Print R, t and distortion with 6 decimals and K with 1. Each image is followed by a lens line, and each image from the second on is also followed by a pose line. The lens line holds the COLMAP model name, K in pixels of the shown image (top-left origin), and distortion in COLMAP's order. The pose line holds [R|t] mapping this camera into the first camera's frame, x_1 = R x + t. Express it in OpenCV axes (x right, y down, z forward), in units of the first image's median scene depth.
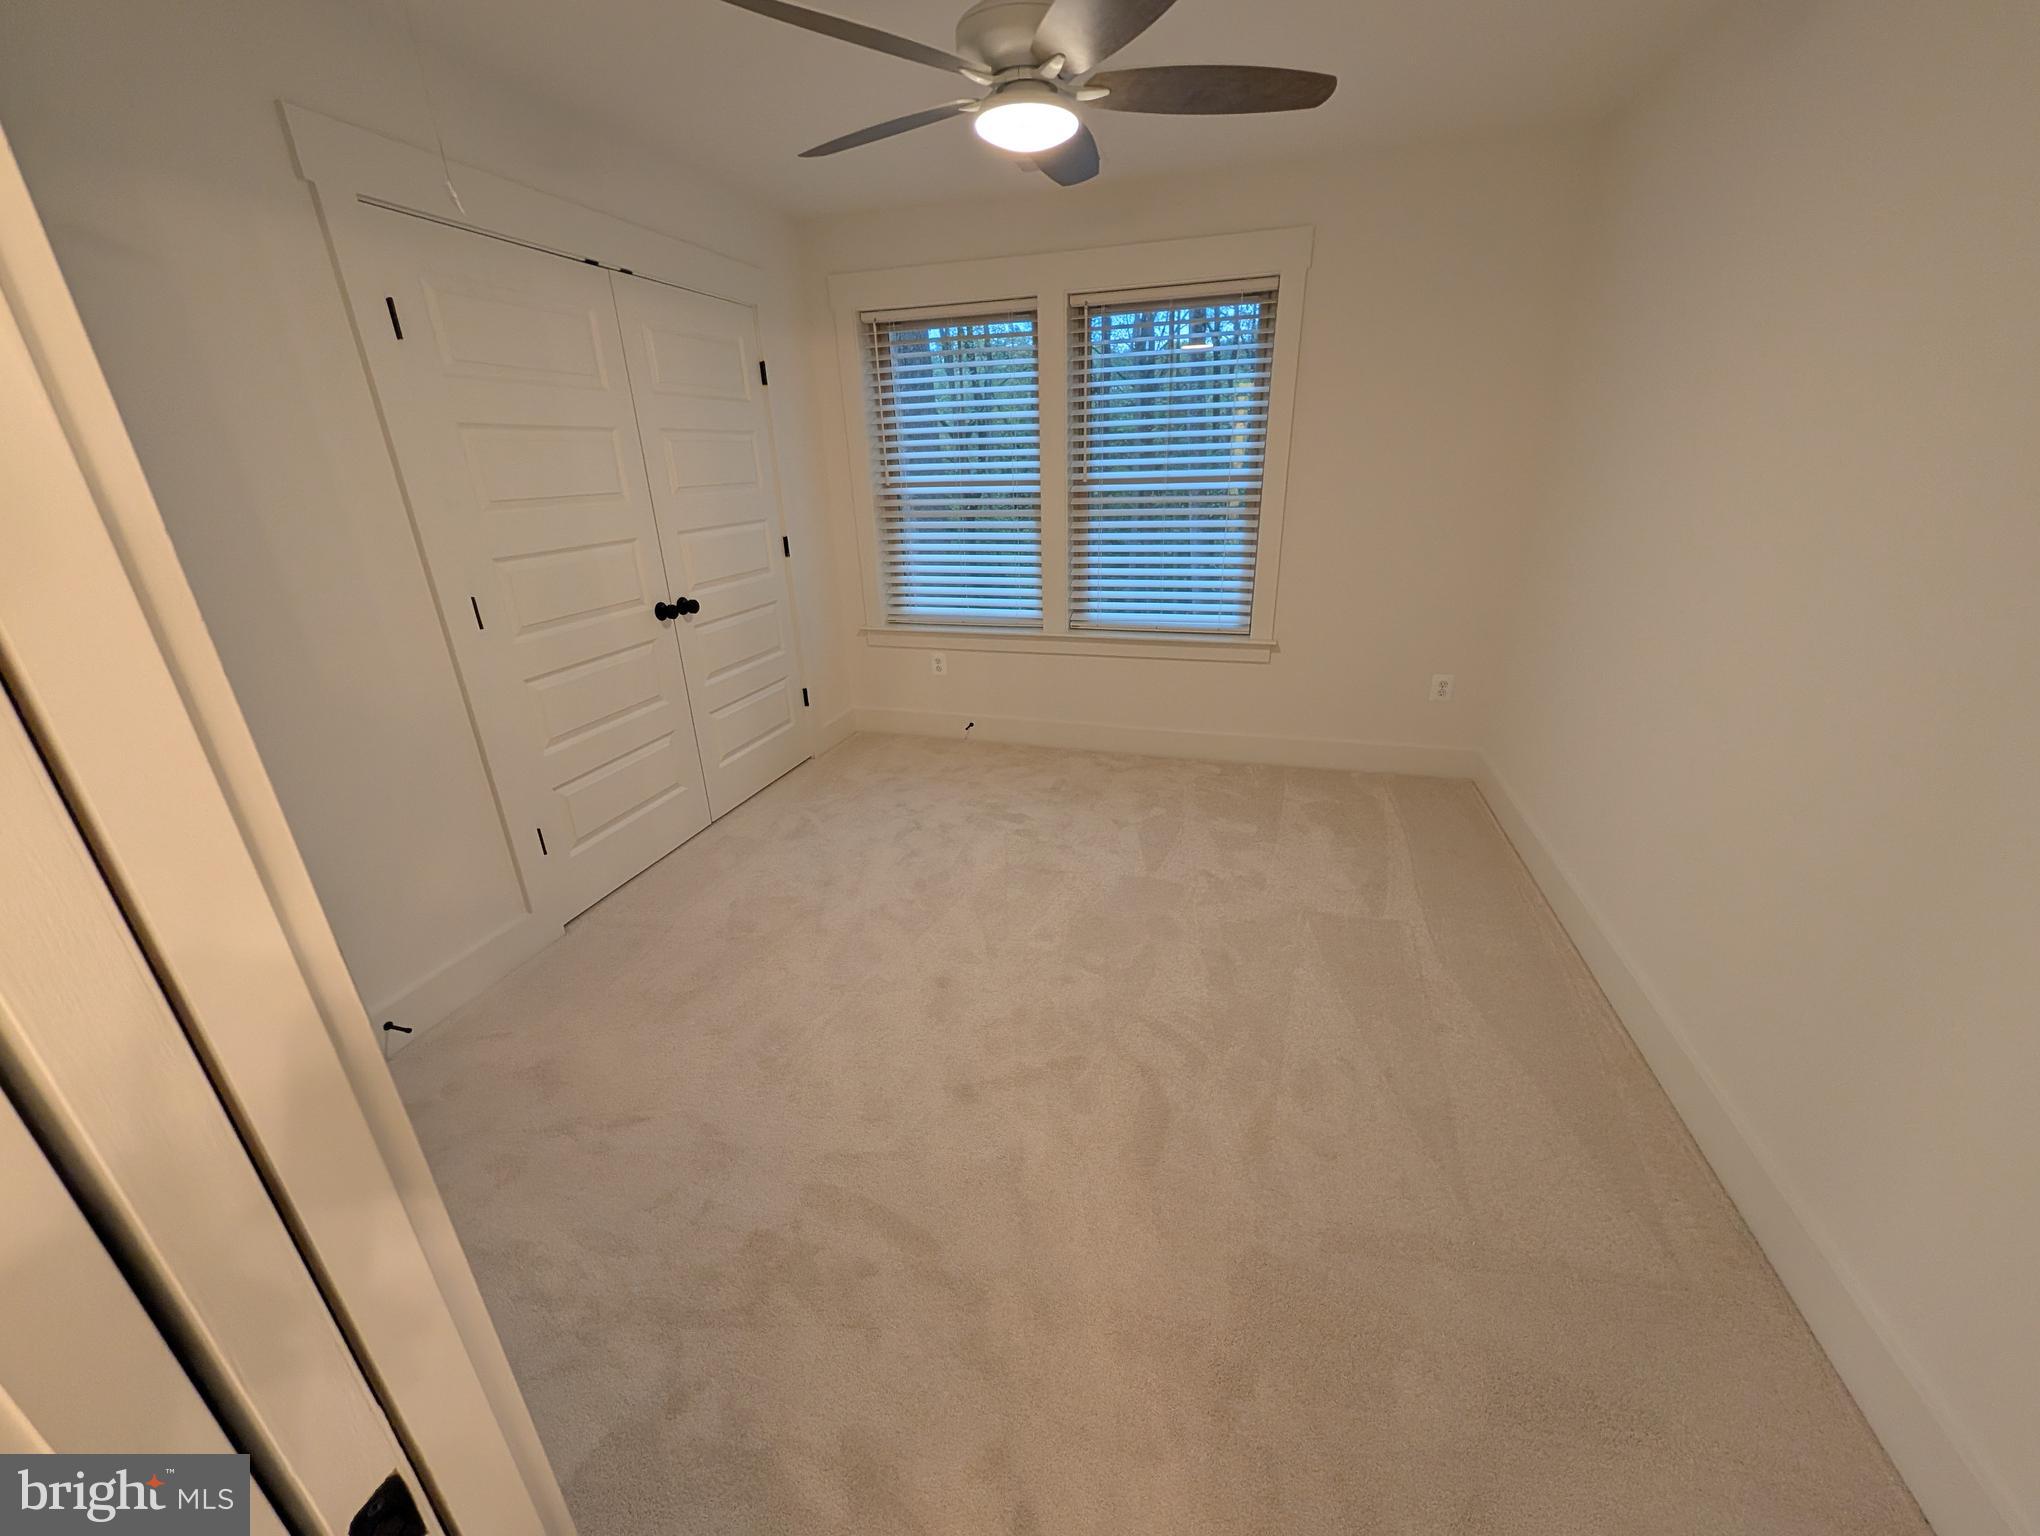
lens RADIAL K [[797.4, 0, 1020.0], [0, 797.4, 768.0], [0, 0, 1]] dist [0.001701, 0.000074]
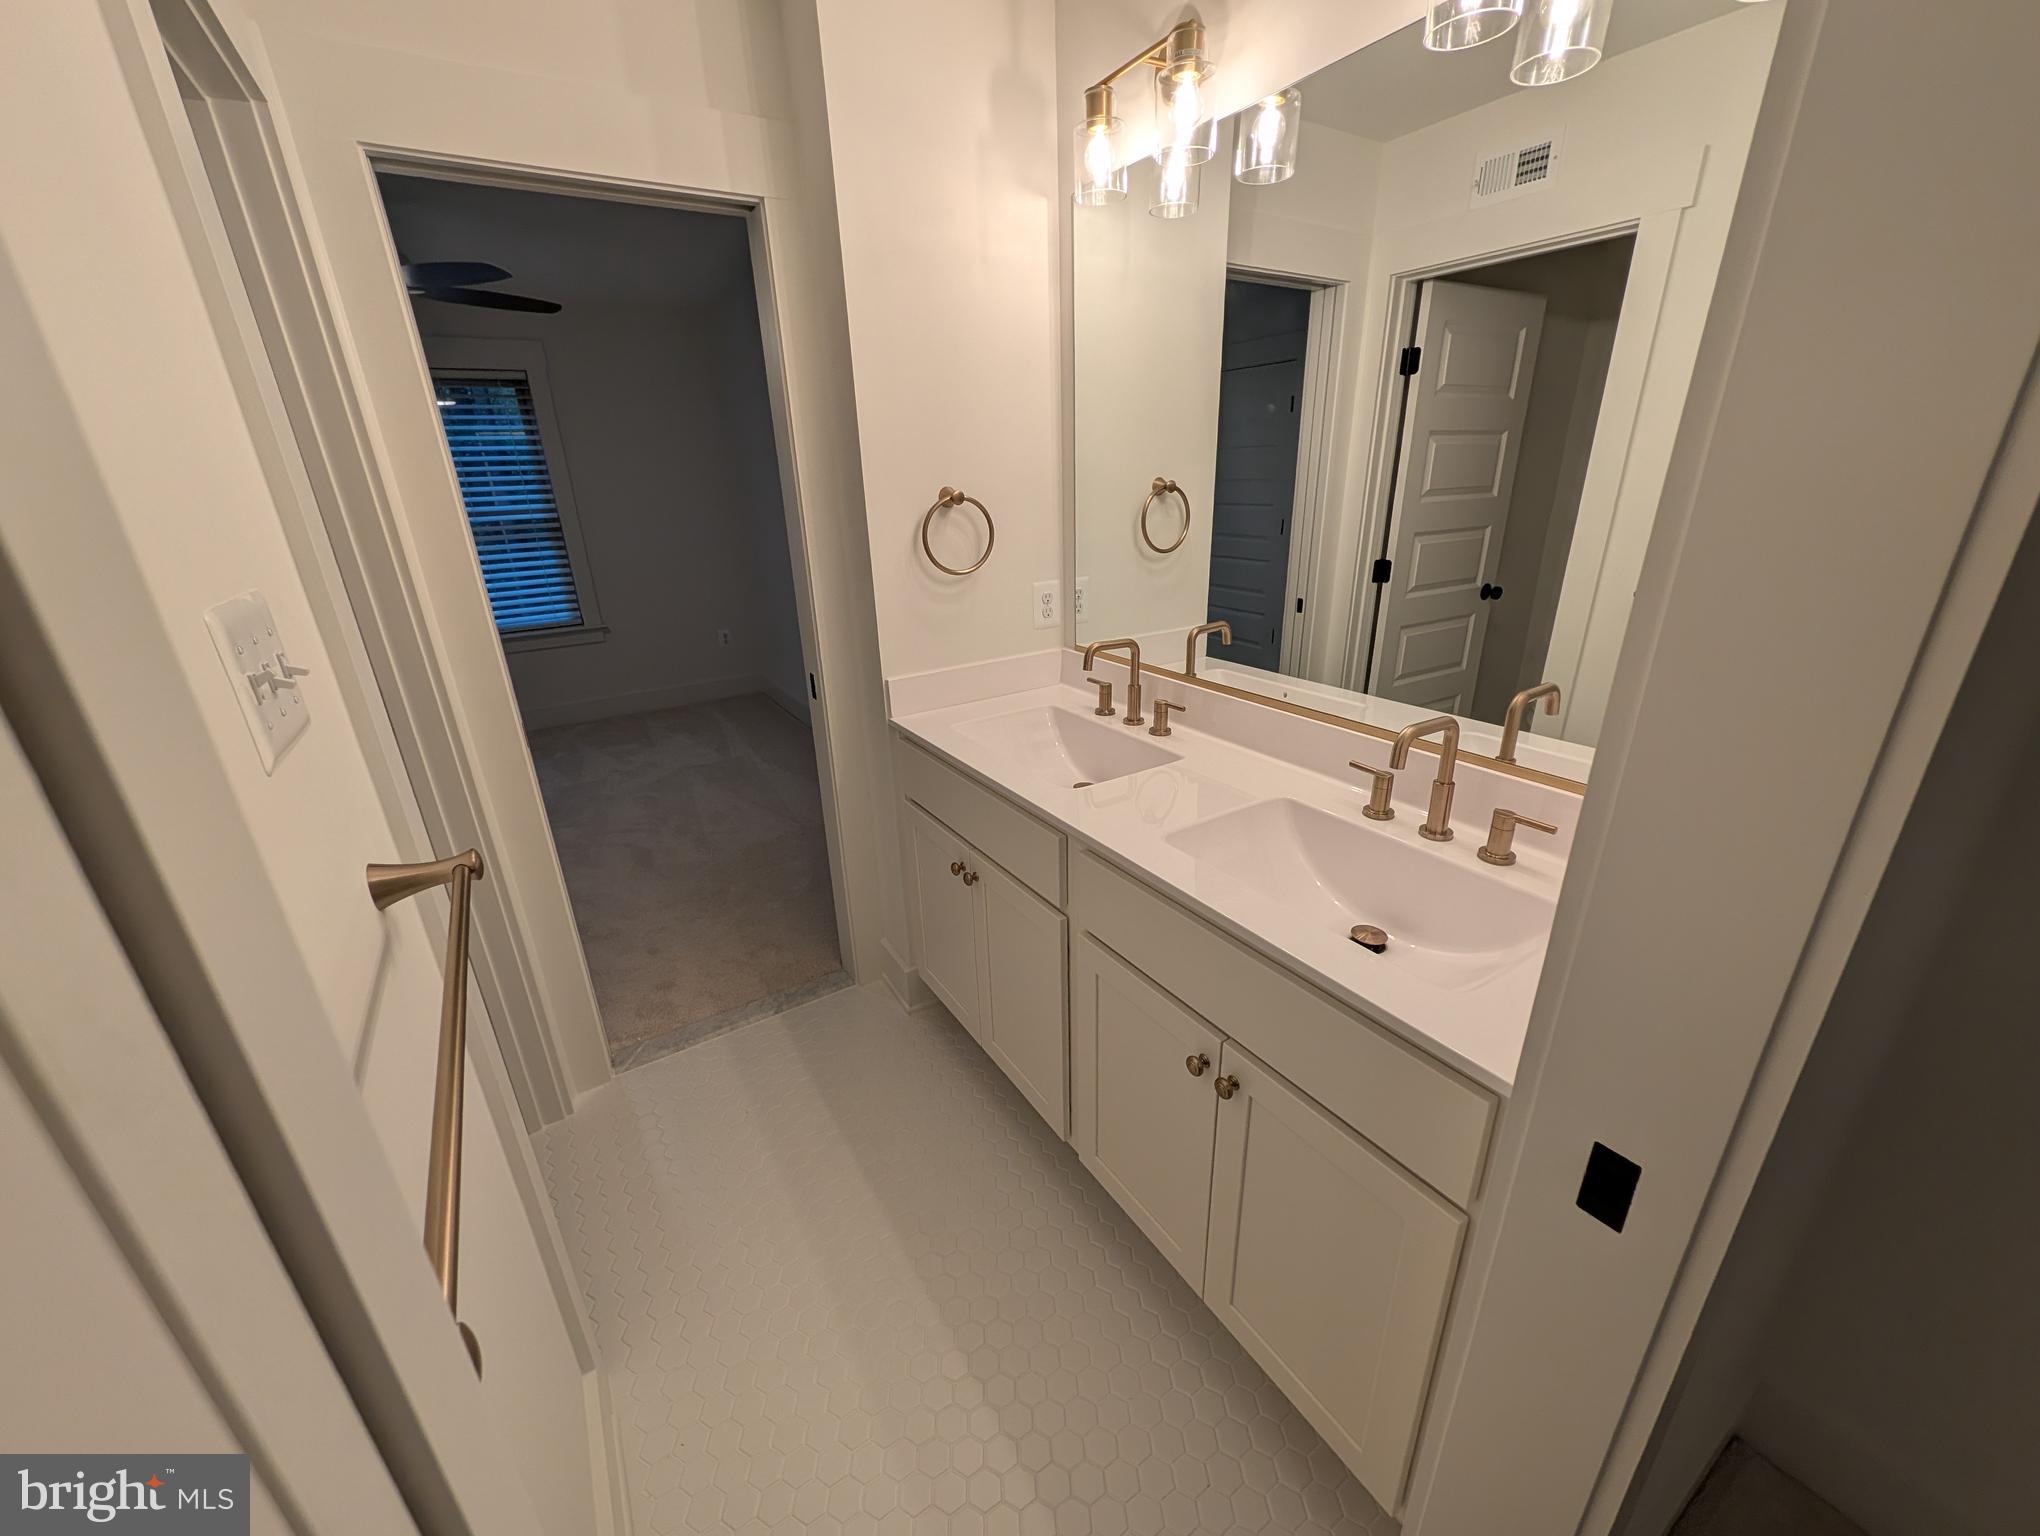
lens RADIAL K [[797.4, 0, 1020.0], [0, 797.4, 768.0], [0, 0, 1]] dist [0.001701, 0.000074]
pose [[0.664398, -0.264249, 0.699105, -0.266094], [0.294887, 0.952205, 0.079668, 0.203370], [-0.686744, 0.153226, 0.710567, -0.503015]]
